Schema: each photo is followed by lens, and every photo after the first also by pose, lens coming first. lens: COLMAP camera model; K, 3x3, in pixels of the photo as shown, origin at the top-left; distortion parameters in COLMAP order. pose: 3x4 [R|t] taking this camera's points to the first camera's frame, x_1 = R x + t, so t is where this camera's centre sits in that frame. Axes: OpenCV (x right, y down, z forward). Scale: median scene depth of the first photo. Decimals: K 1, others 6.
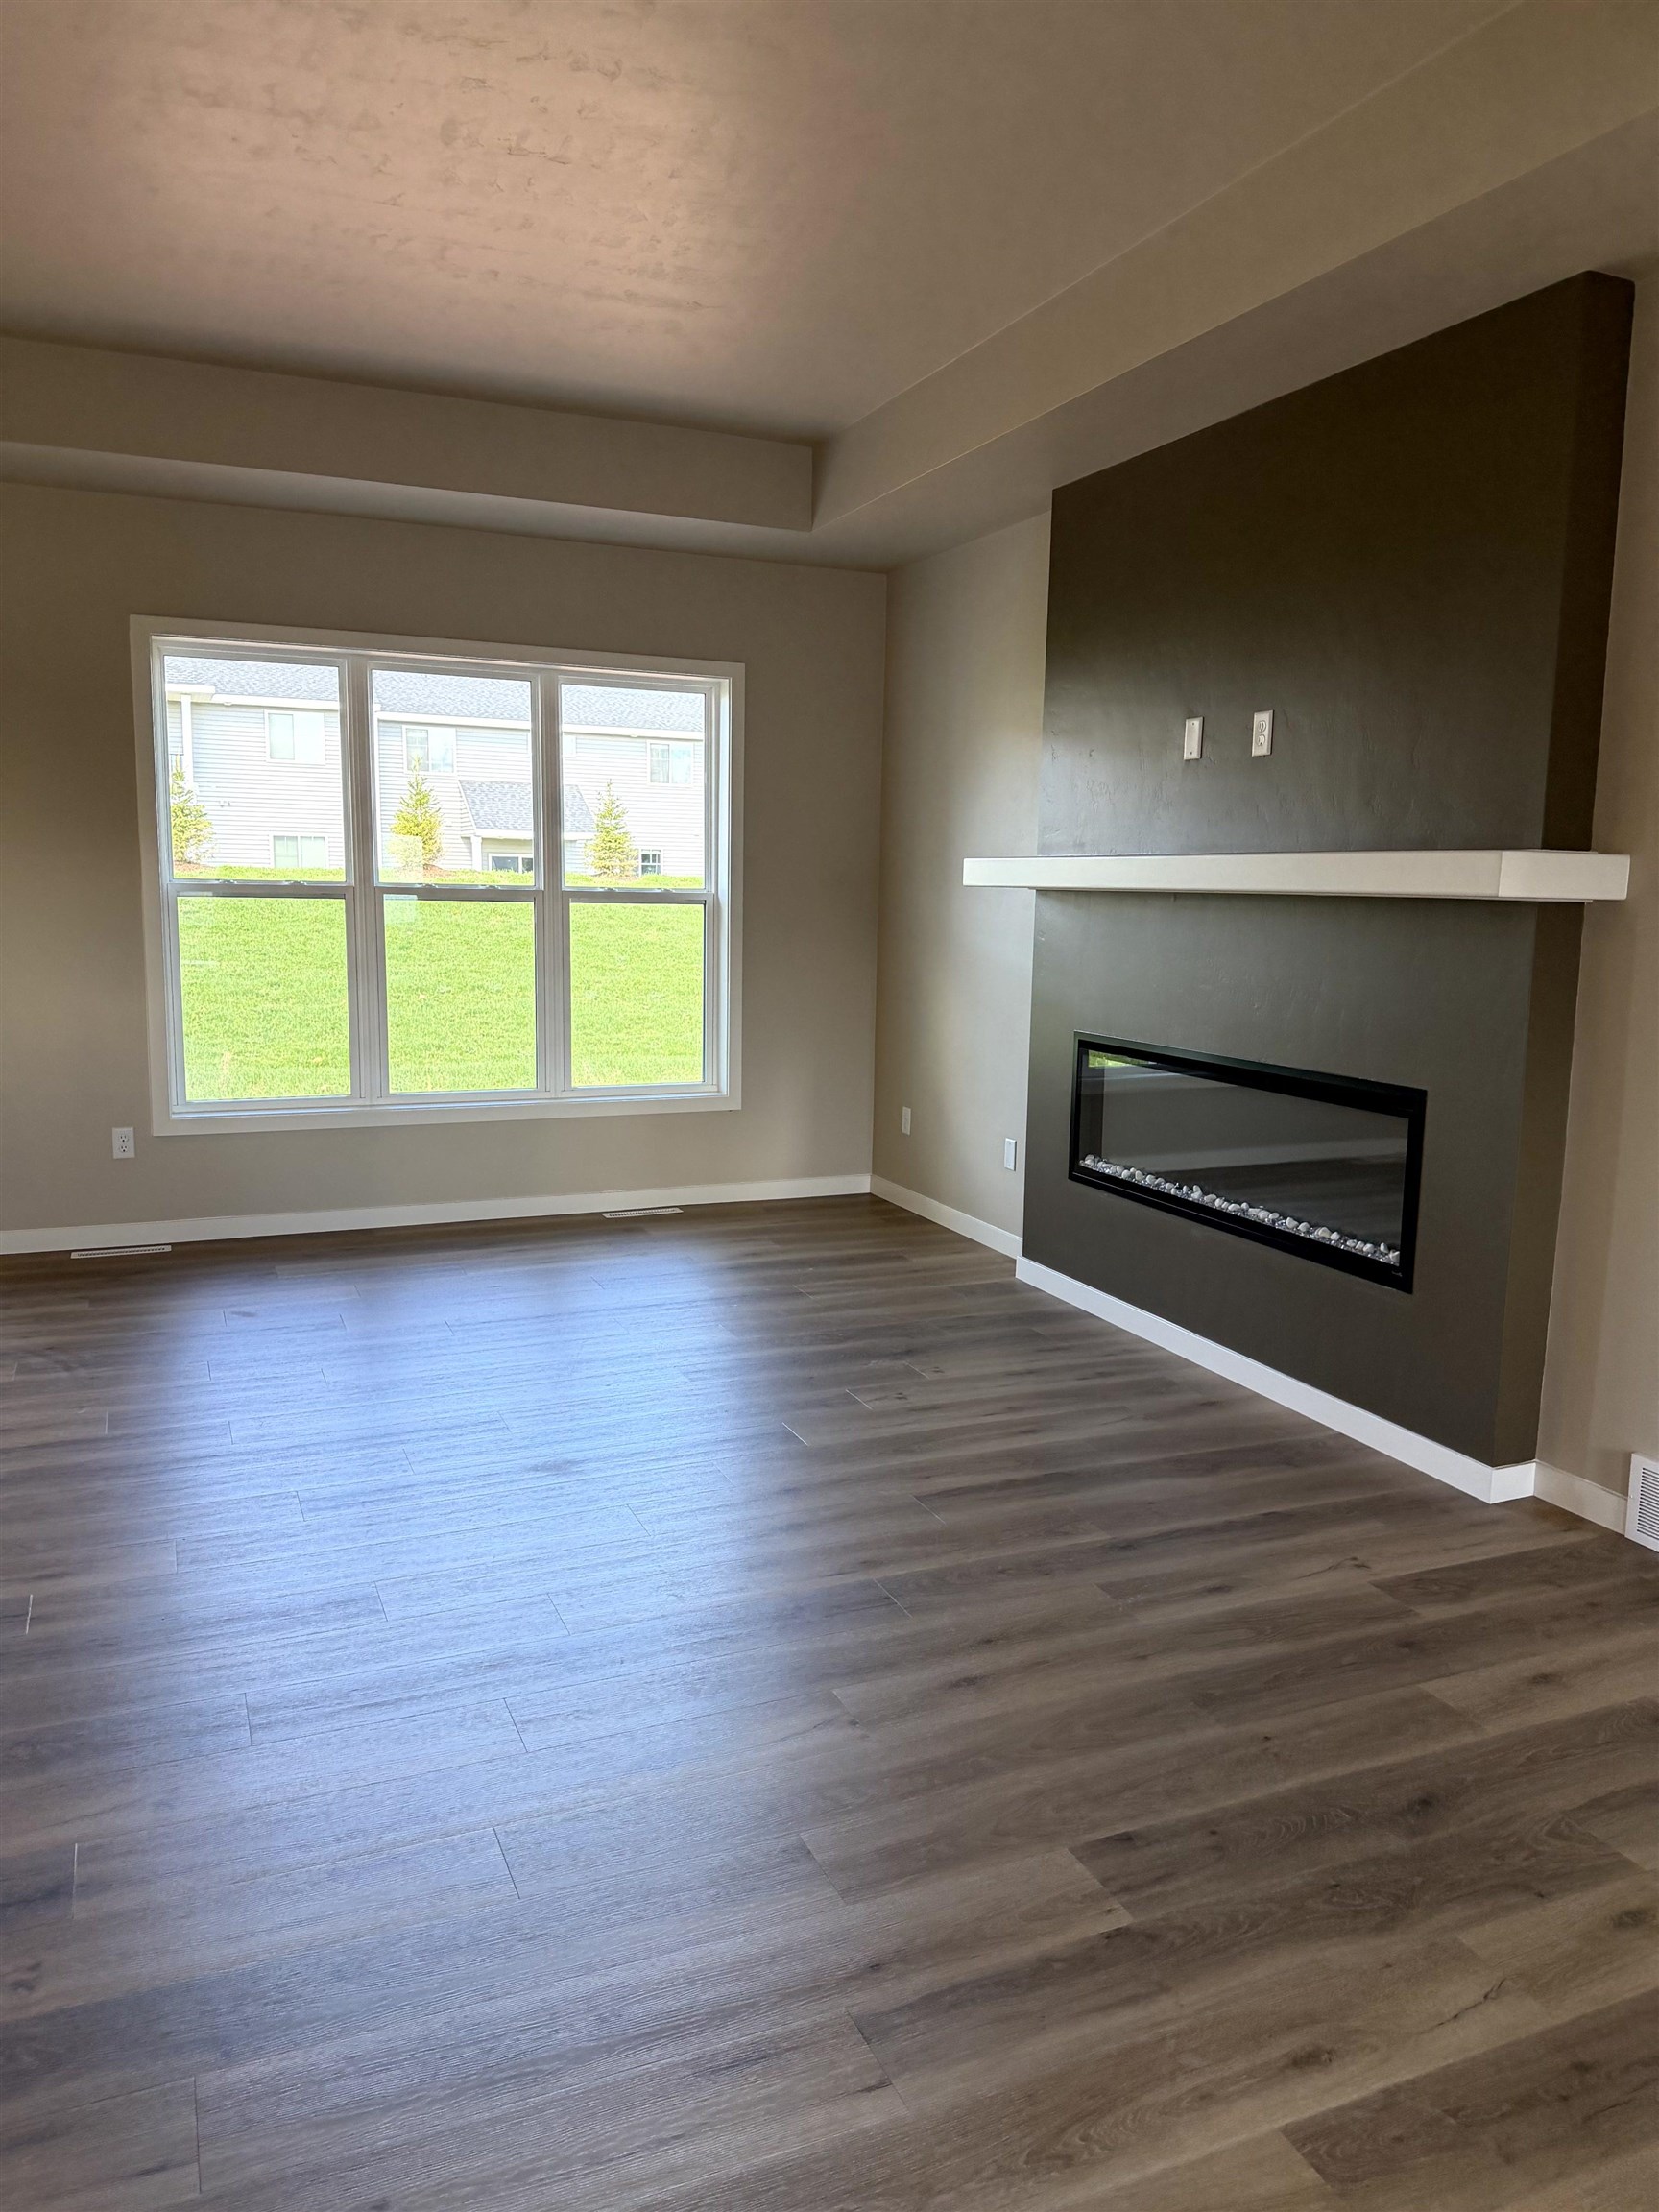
lens RADIAL K [[1531.6, 0, 832.0], [0, 1531.6, 1123.8], [0, 0, 1]] dist [0.064227, -0.120976]
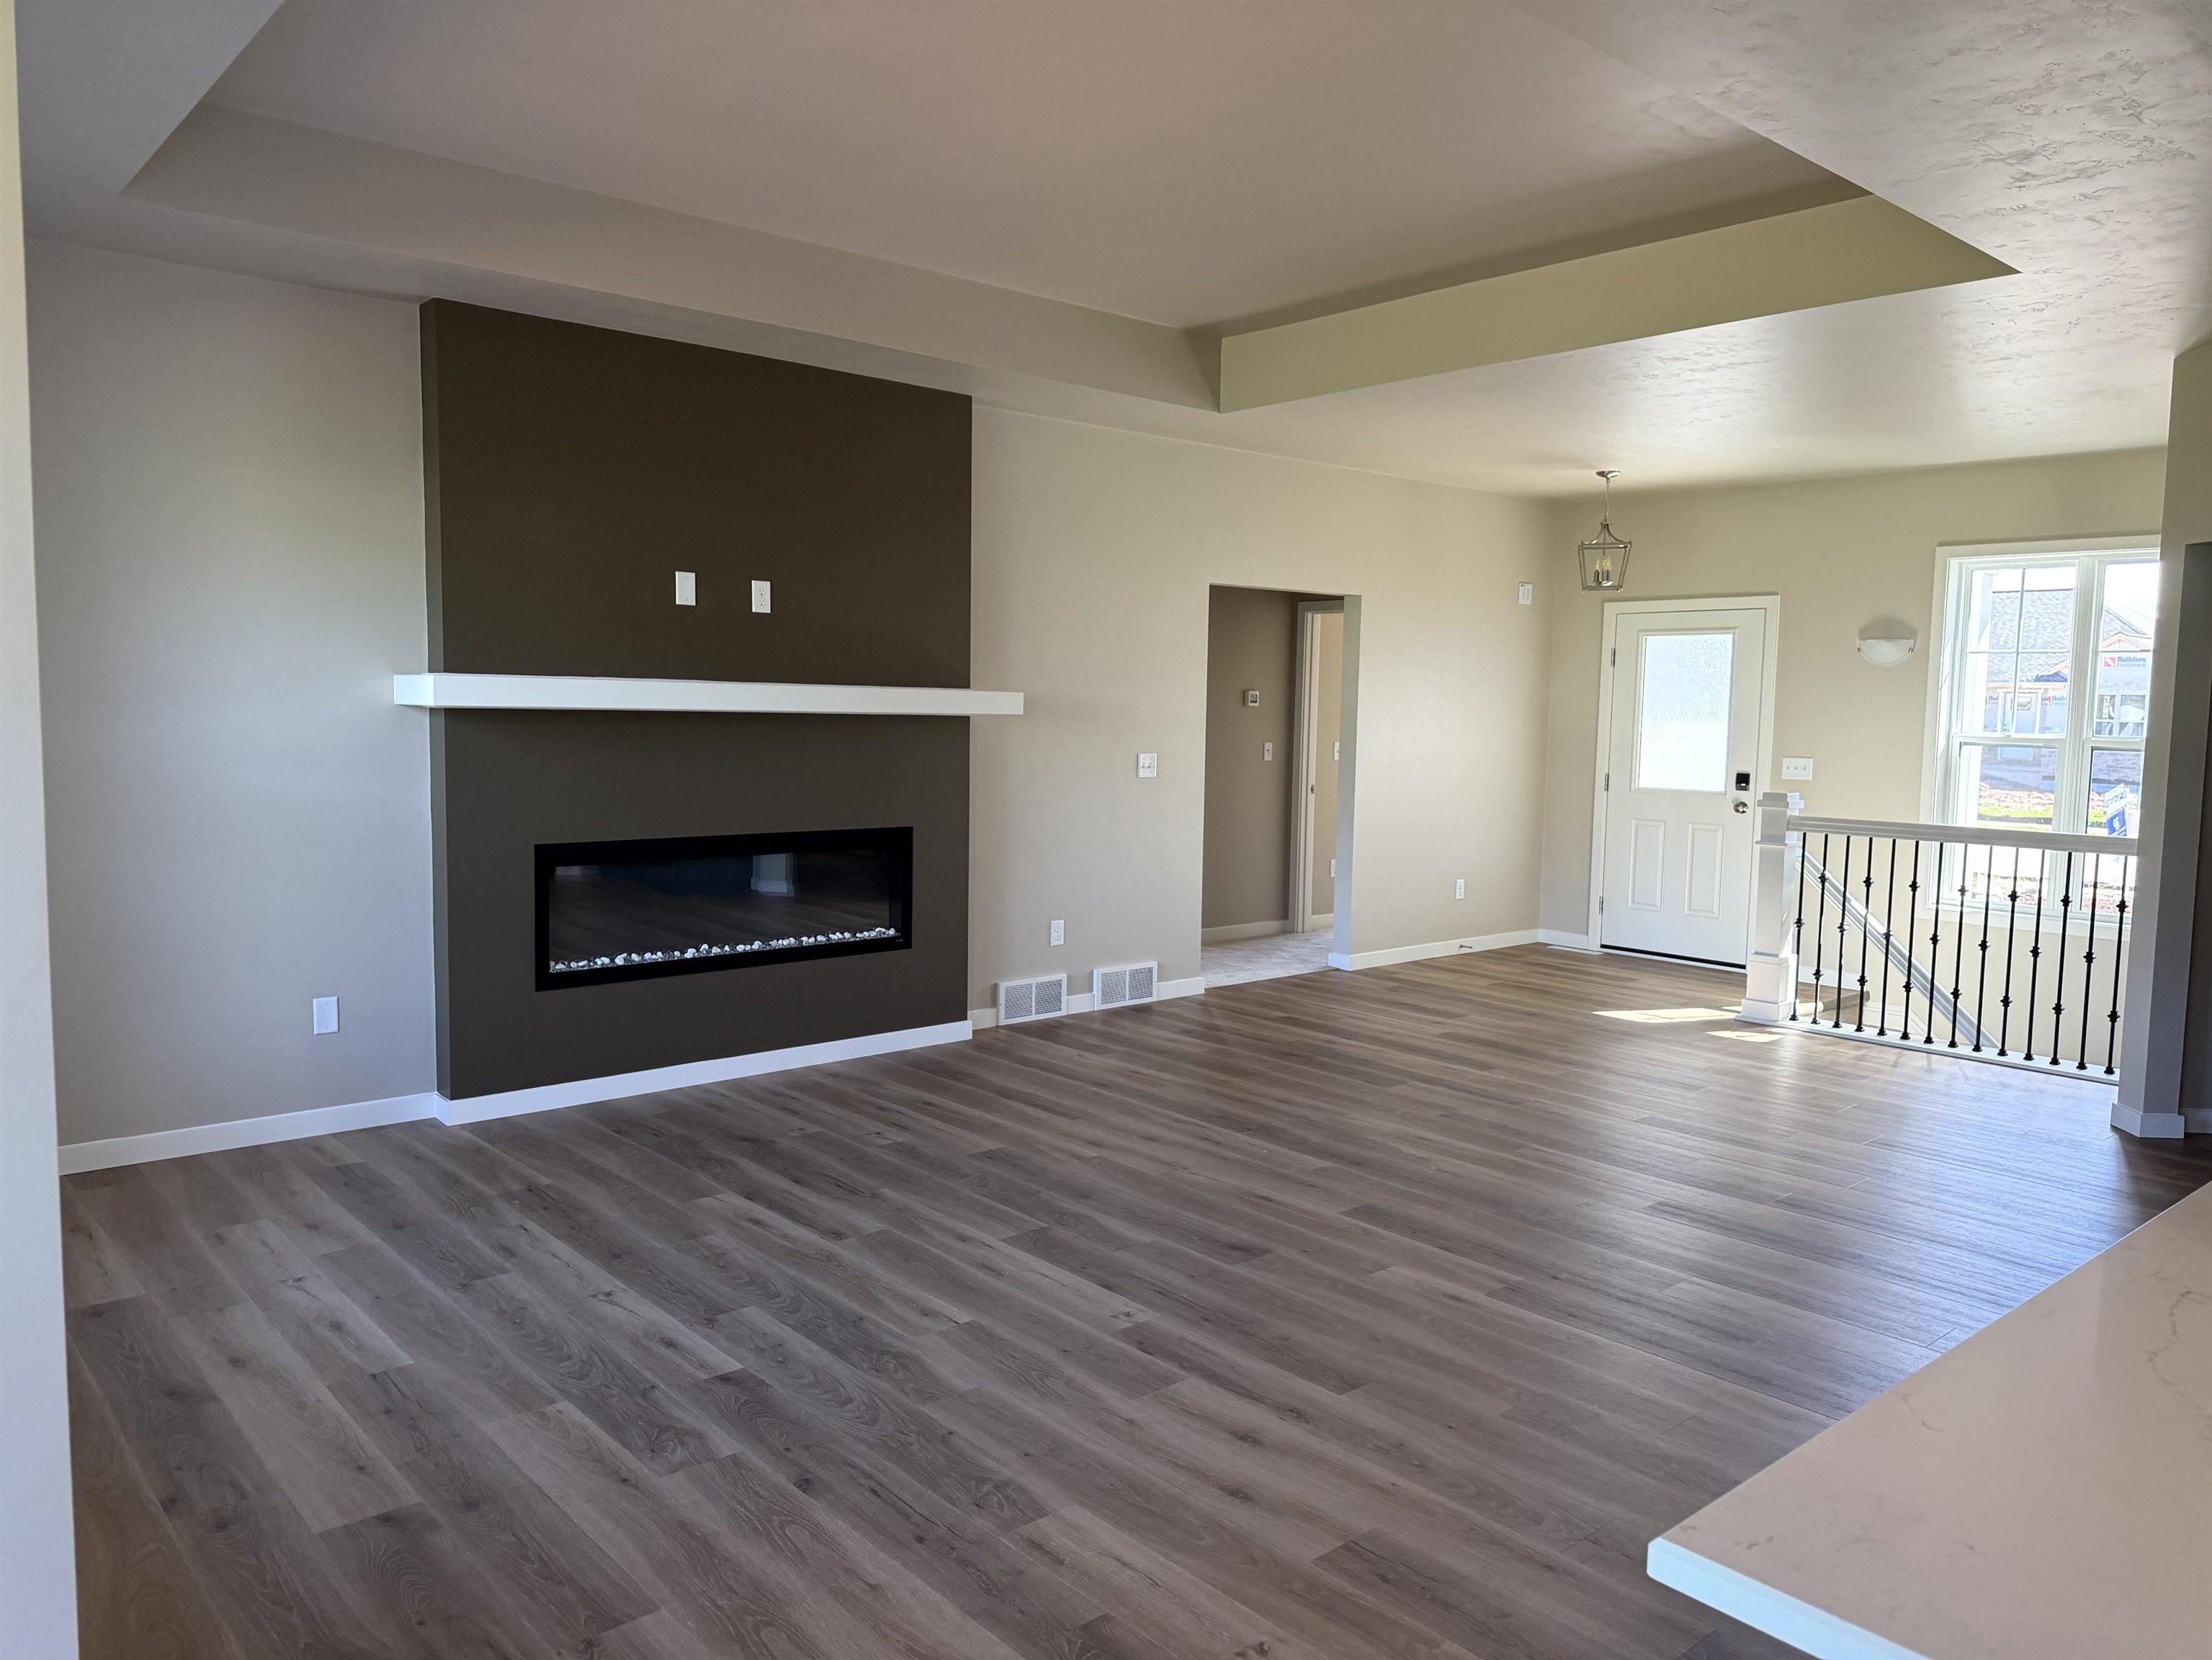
lens RADIAL K [[1556.2, 0, 1113.9], [0, 1556.2, 832.6], [0, 0, 1]] dist [0.089970, -0.124131]
pose [[-0.317971, -0.106599, 0.942089, -1.088725], [0.122268, 0.980751, 0.152241, -0.207890], [-0.940183, 0.163595, -0.298817, 1.089572]]
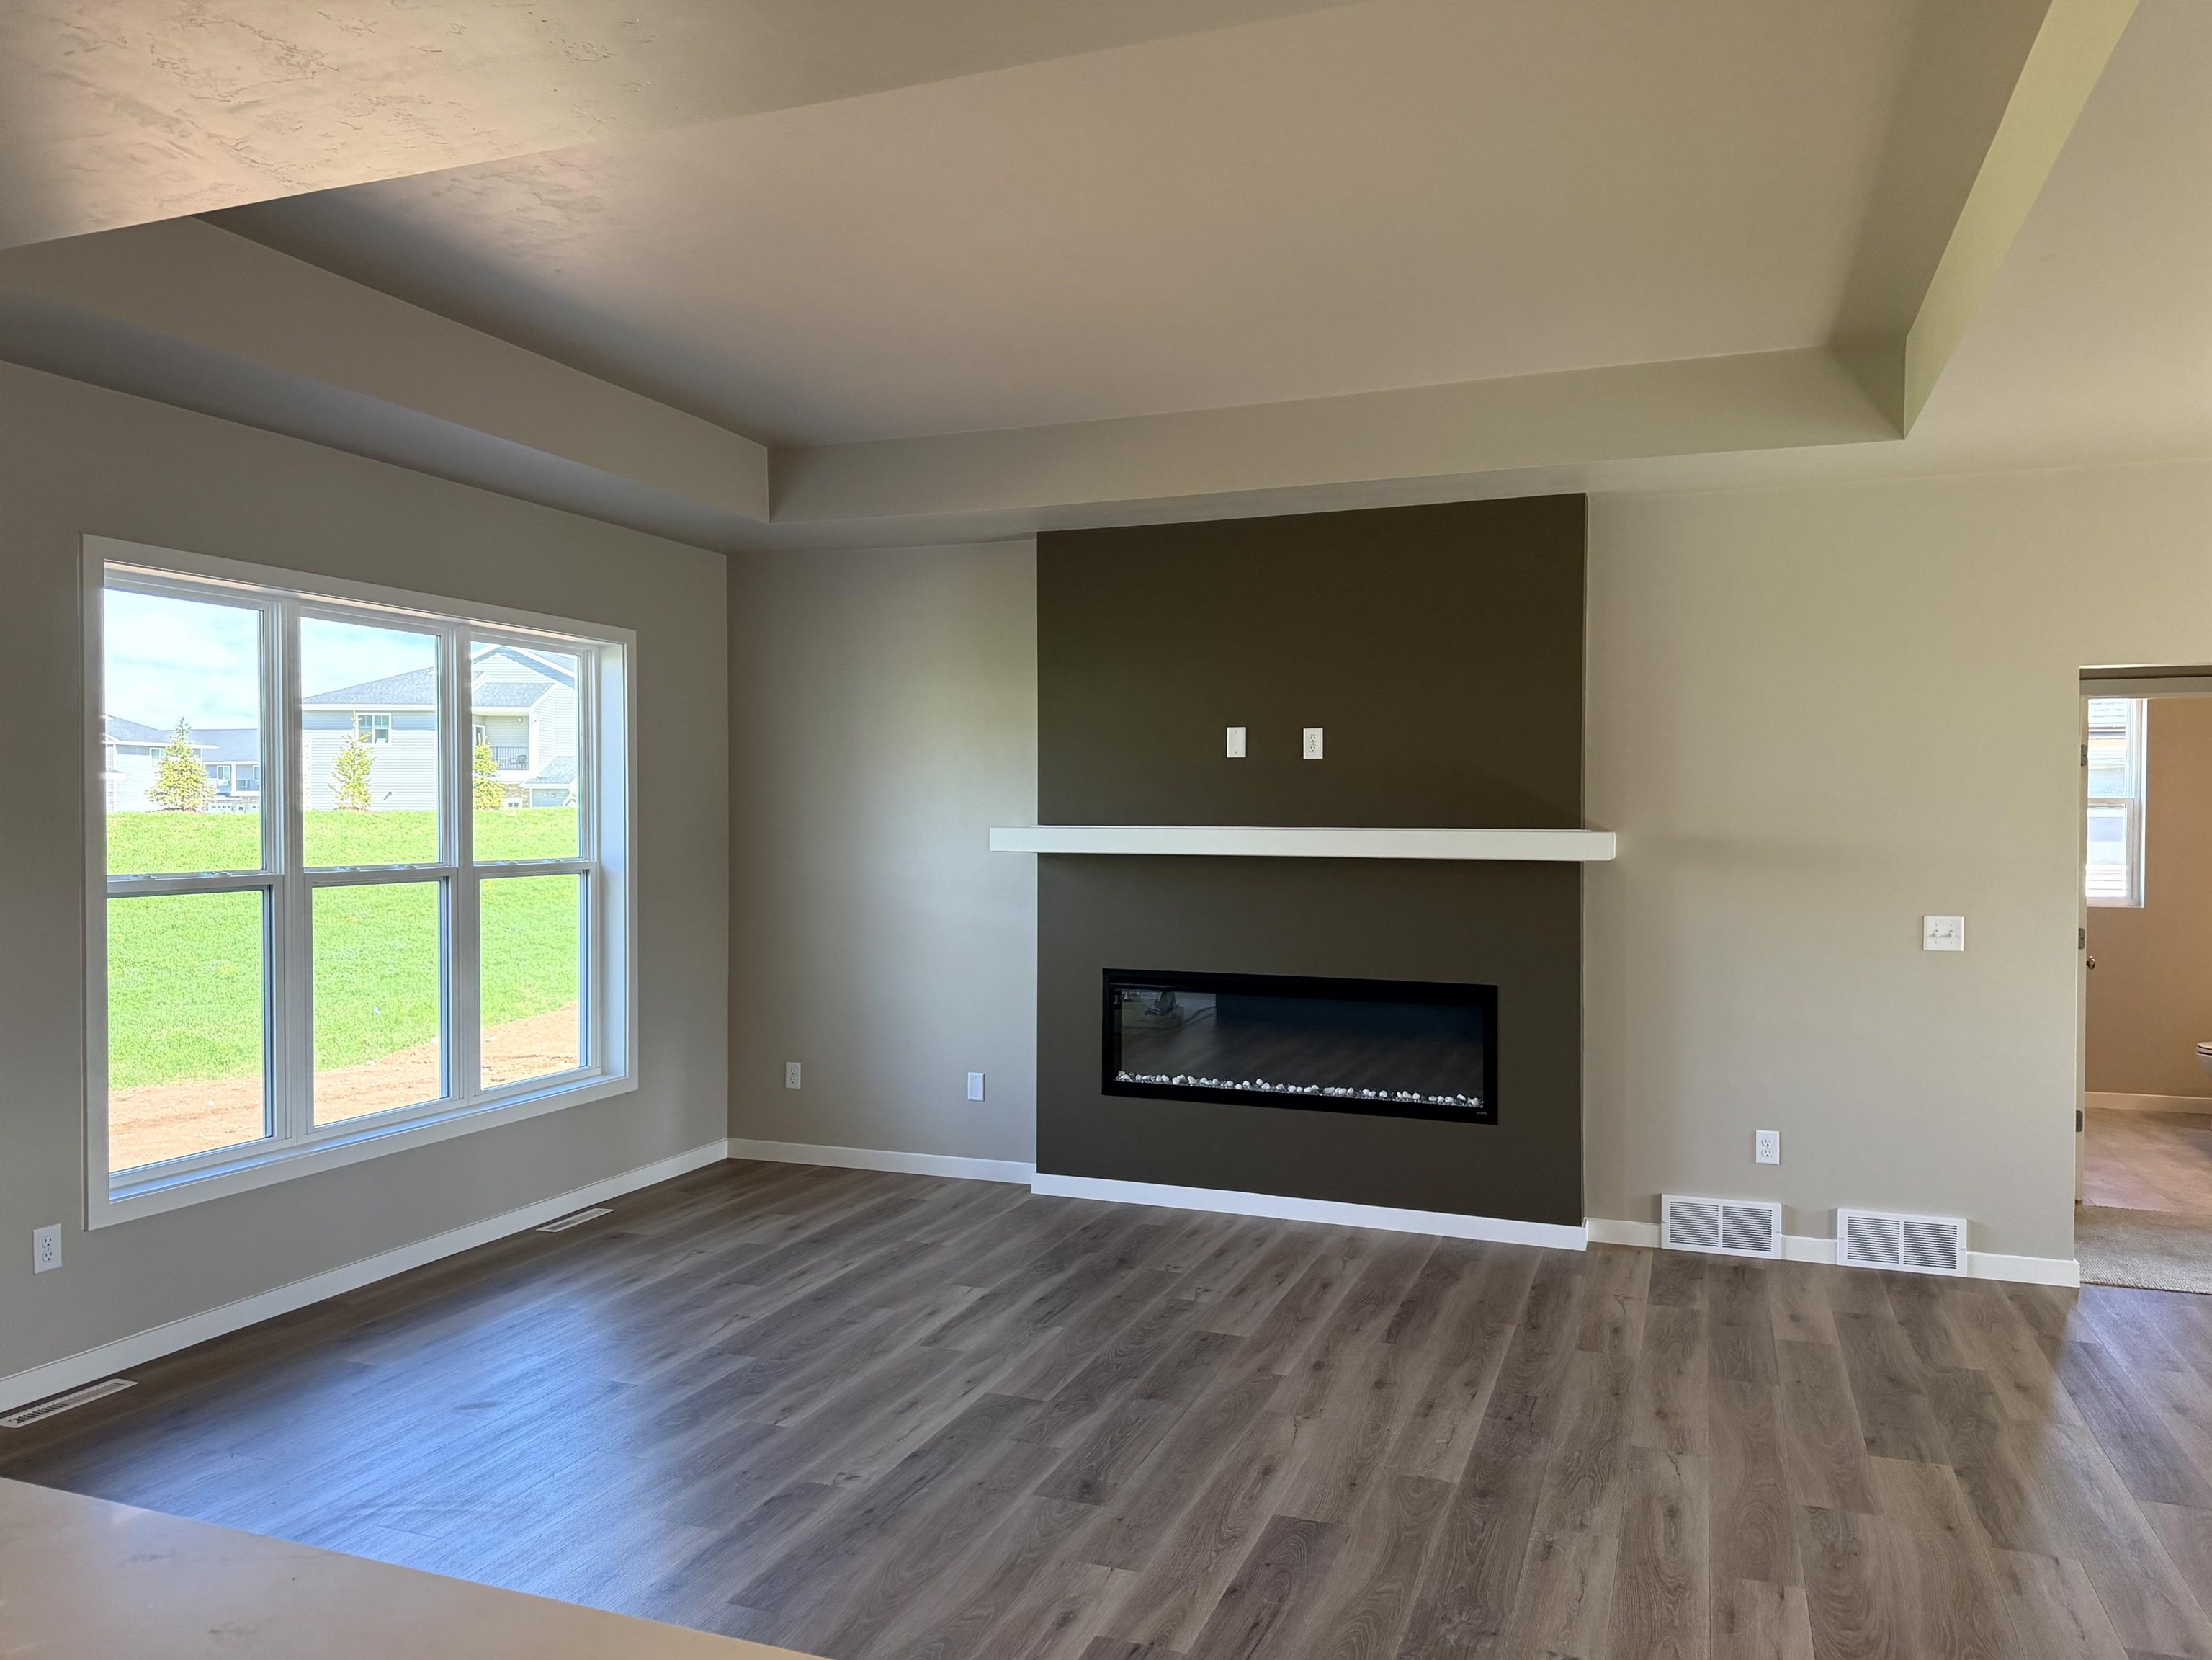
lens RADIAL K [[1556.2, 0, 1113.9], [0, 1556.2, 832.6], [0, 0, 1]] dist [0.089970, -0.124131]
pose [[0.691773, -0.024611, 0.721695, -0.815627], [0.121052, 0.989229, -0.082298, -0.074427], [-0.711896, 0.144294, 0.687301, 0.161951]]
